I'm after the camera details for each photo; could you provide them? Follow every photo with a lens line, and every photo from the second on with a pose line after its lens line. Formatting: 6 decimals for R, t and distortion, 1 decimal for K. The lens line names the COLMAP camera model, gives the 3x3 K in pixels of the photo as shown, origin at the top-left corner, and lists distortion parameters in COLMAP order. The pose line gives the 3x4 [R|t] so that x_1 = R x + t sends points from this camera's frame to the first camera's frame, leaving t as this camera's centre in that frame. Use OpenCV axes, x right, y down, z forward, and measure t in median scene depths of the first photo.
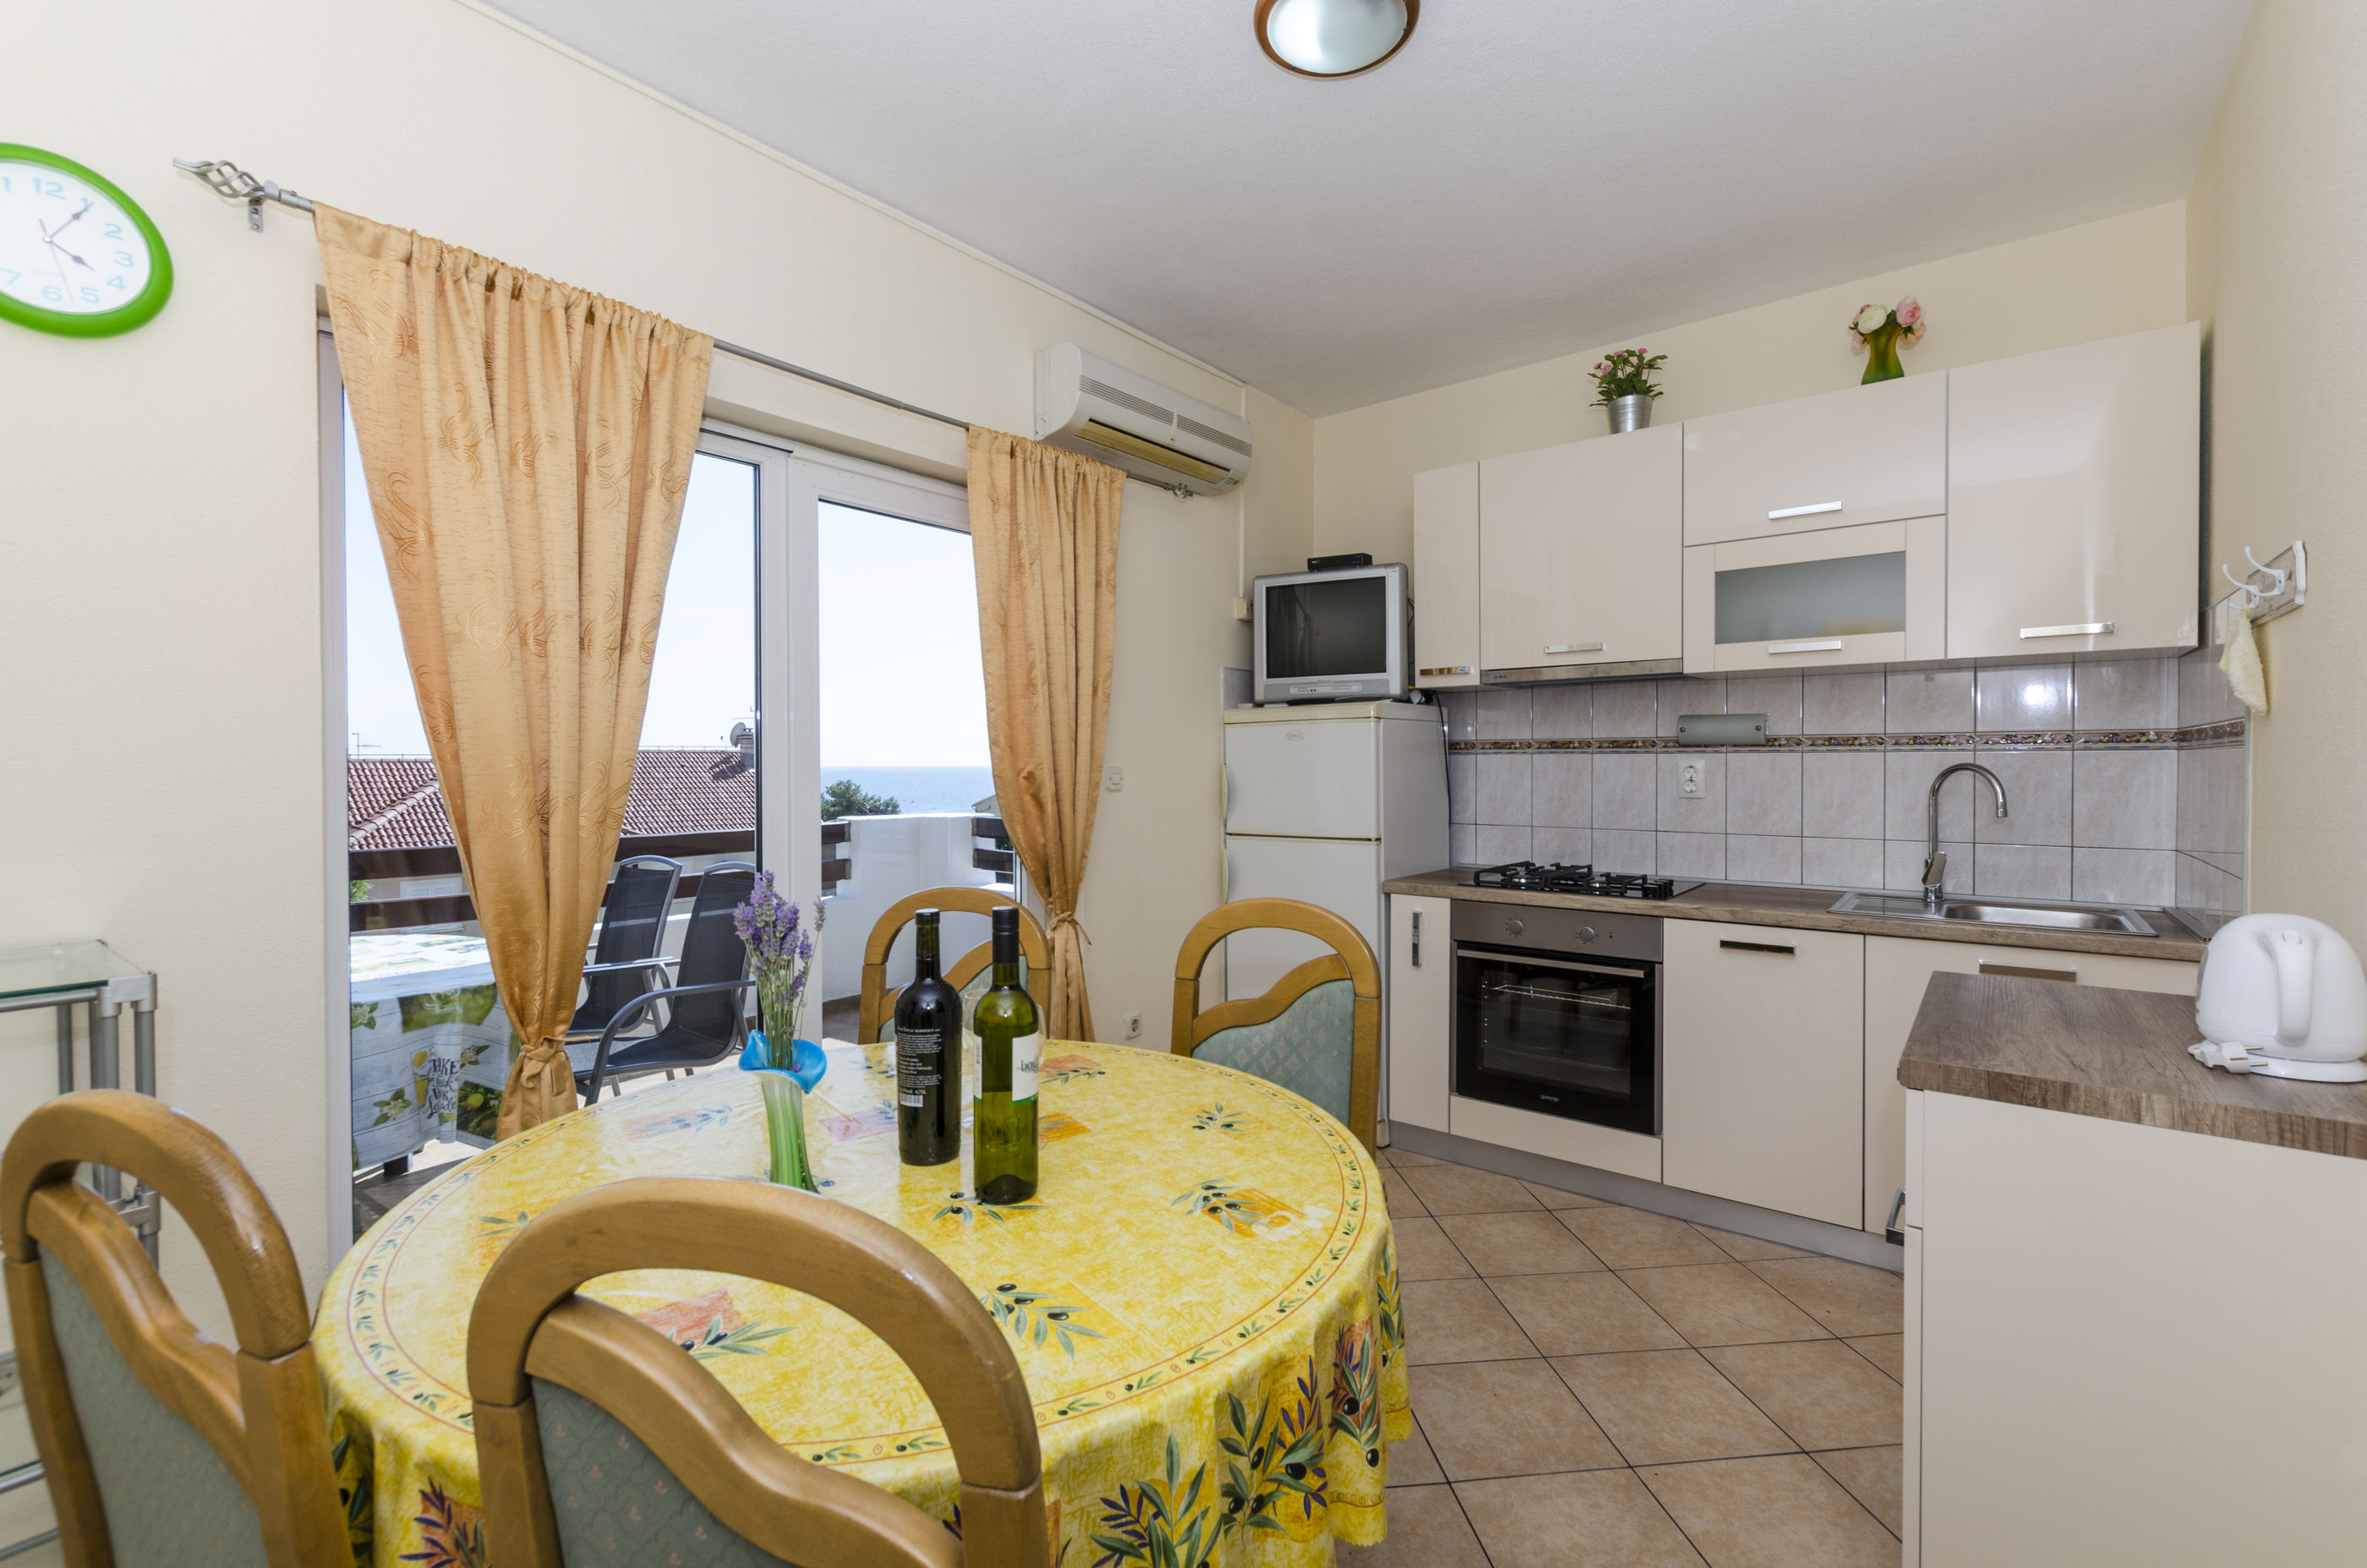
lens RADIAL K [[1026.1, 0, 1186.4], [0, 1026.1, 773.2], [0, 0, 1]] dist [0.007733, -0.003279]
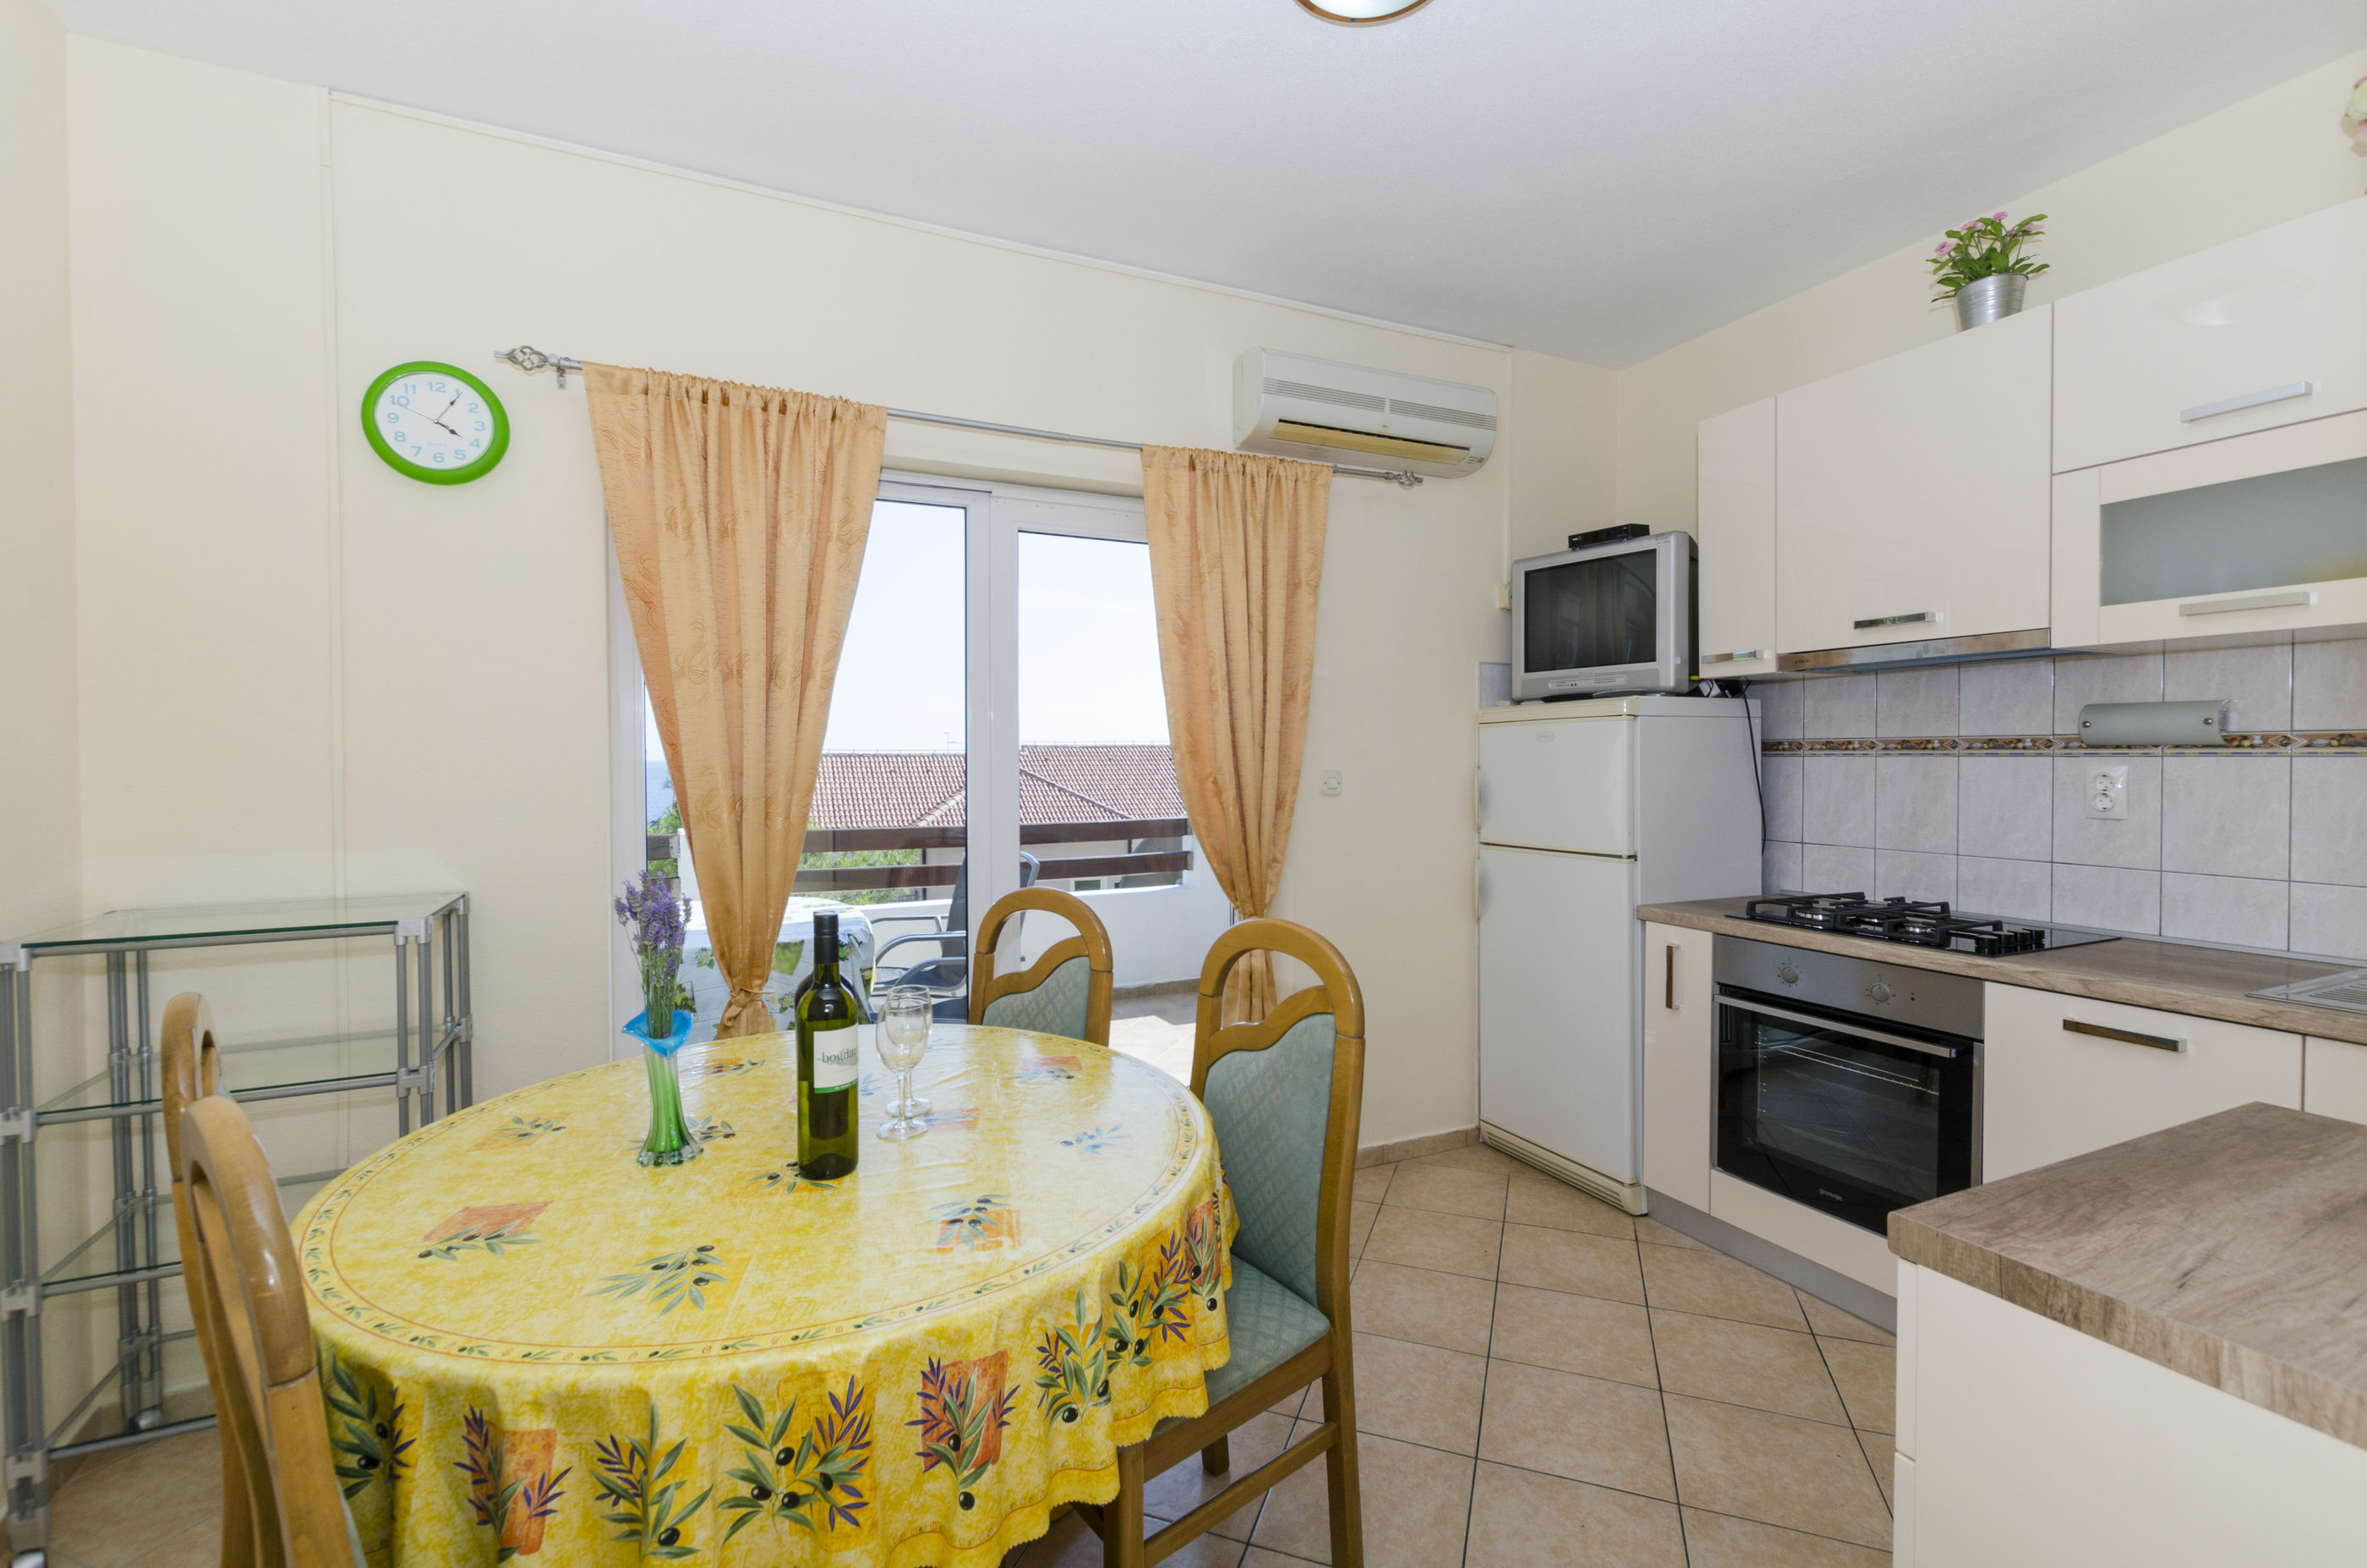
lens RADIAL K [[1026.1, 0, 1183.6], [0, 1026.1, 773.2], [0, 0, 1]] dist [0.007733, -0.003279]
pose [[0.894668, 0.007089, -0.446676, 0.281859], [-0.003954, 0.999961, 0.007949, -0.013163], [0.446715, -0.005345, 0.894660, 0.076694]]
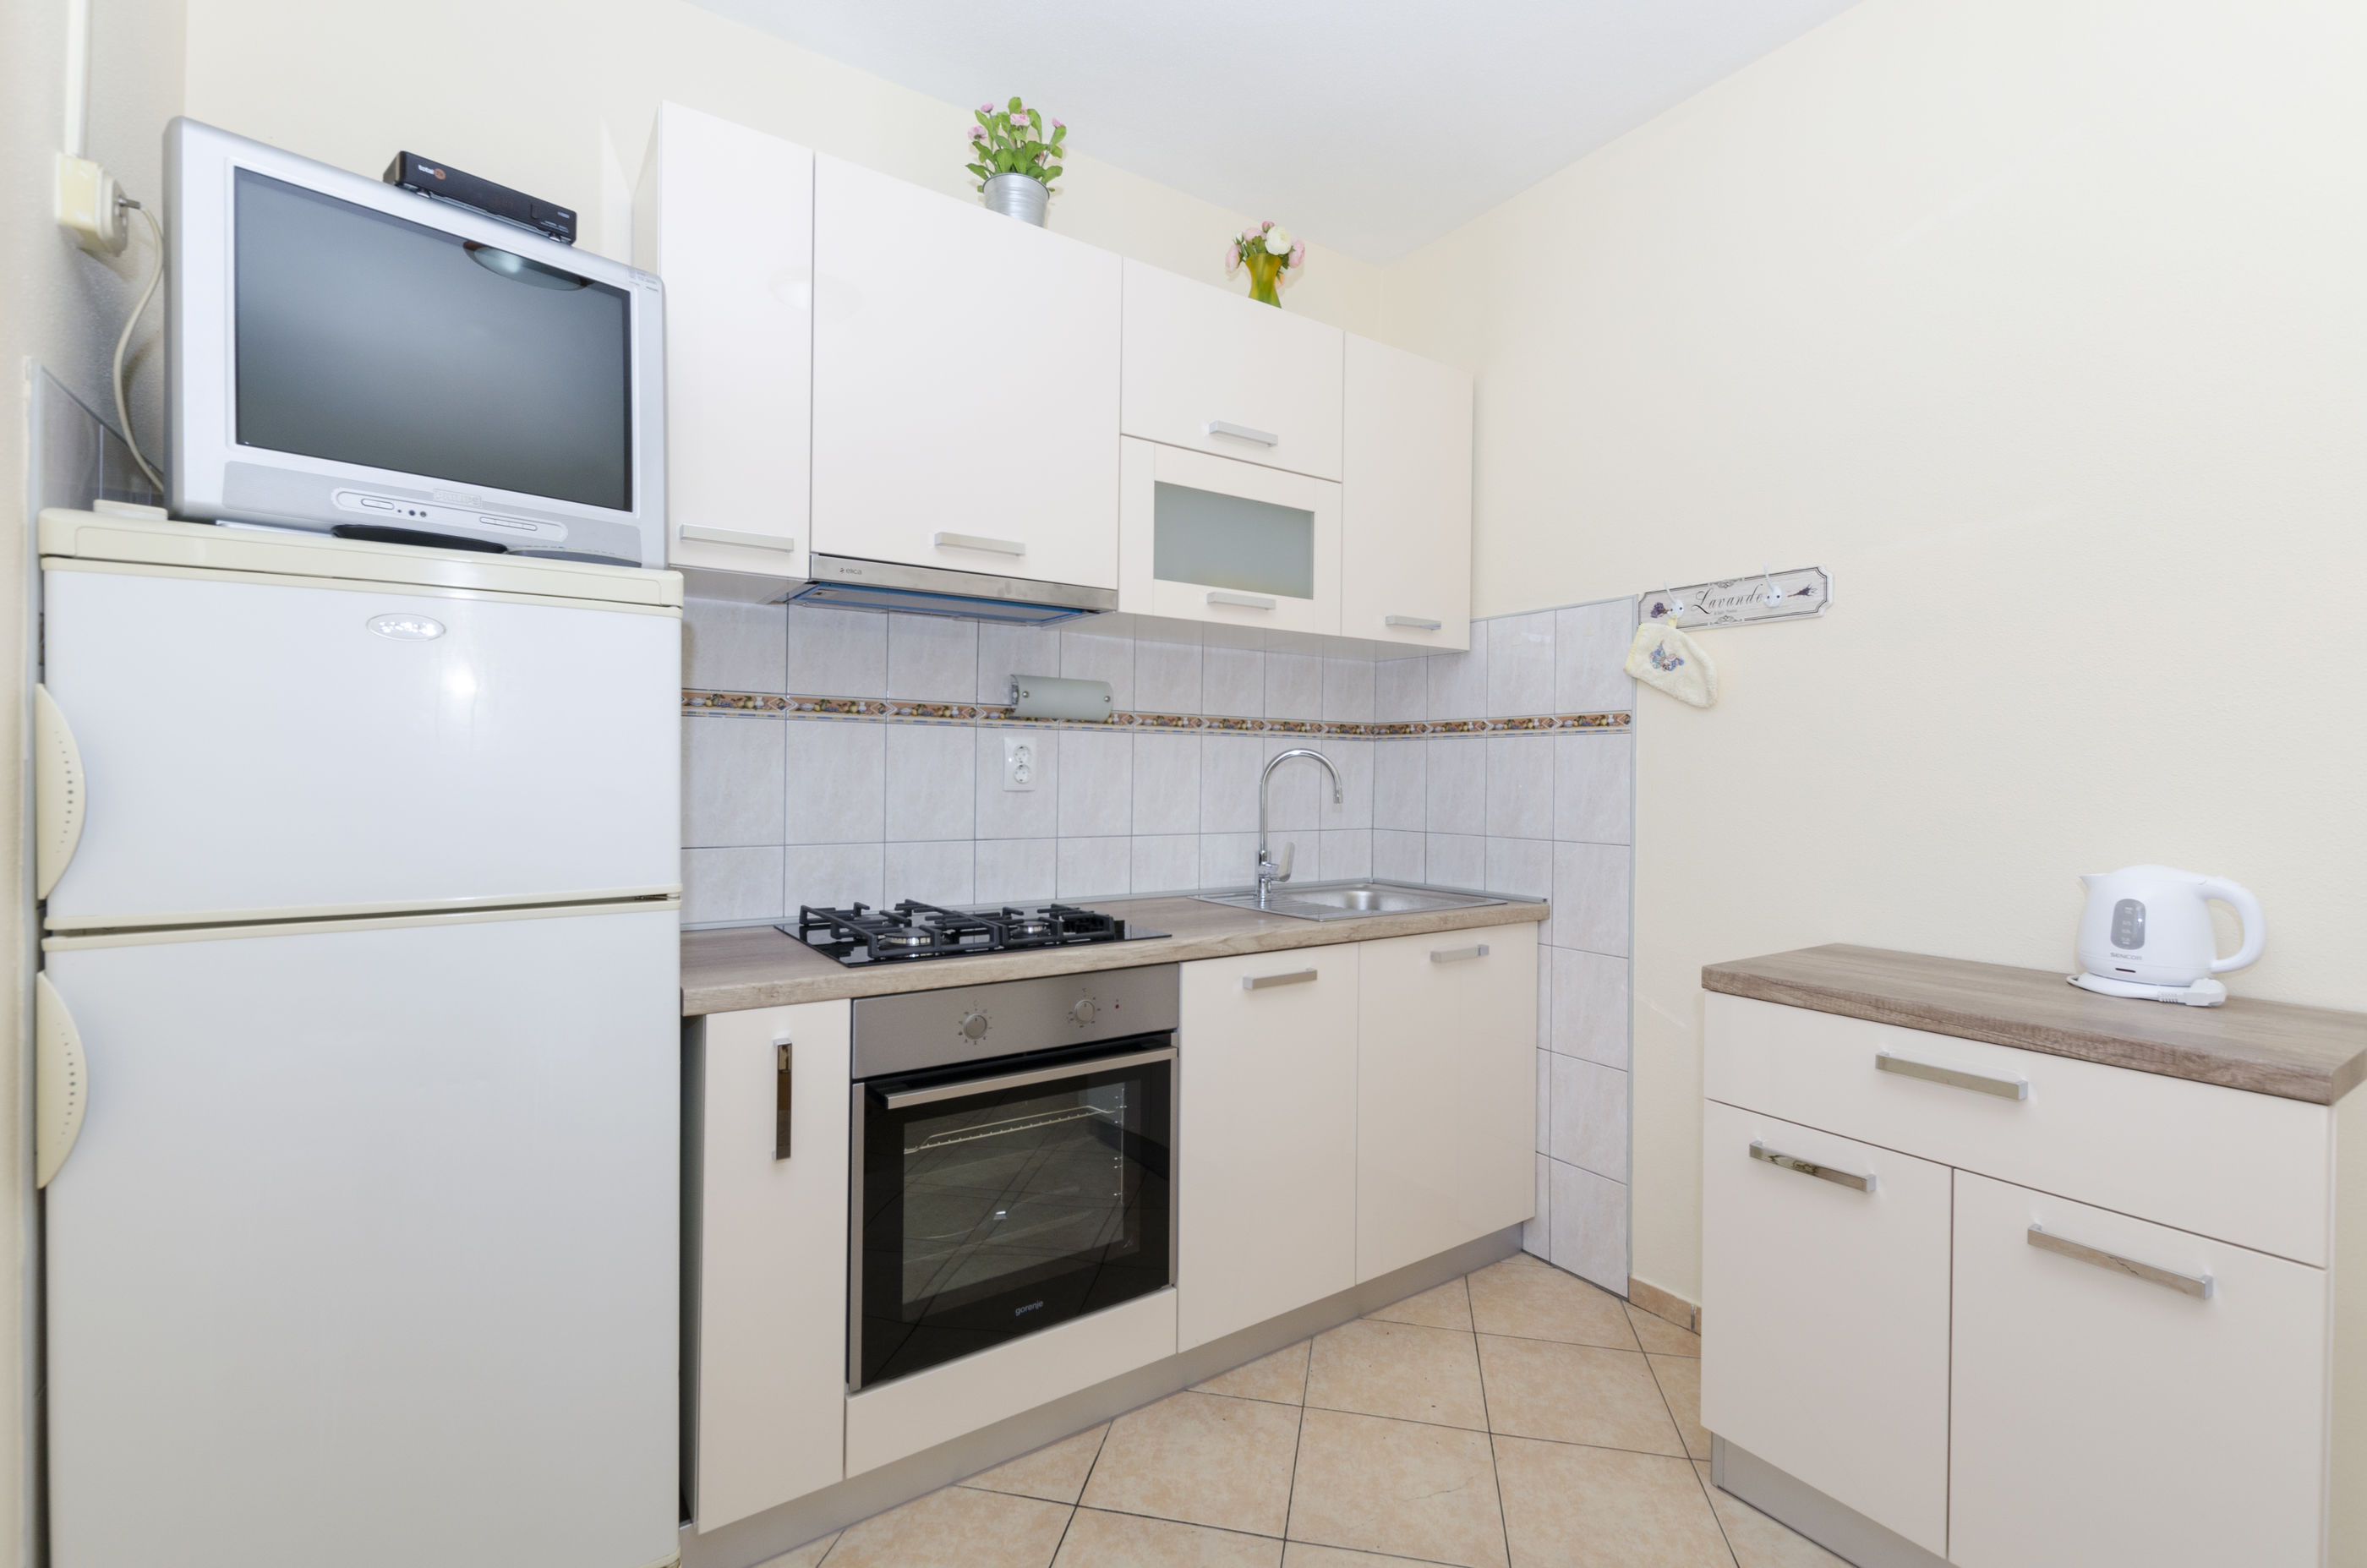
lens RADIAL K [[1026.1, 0, 1190.3], [0, 1026.1, 775.6], [0, 0, 1]] dist [0.007733, -0.003279]
pose [[0.305026, 0.003936, 0.952336, -0.188052], [-0.000801, 0.999992, -0.003877, 0.019585], [-0.952344, 0.000420, 0.305026, 0.799721]]
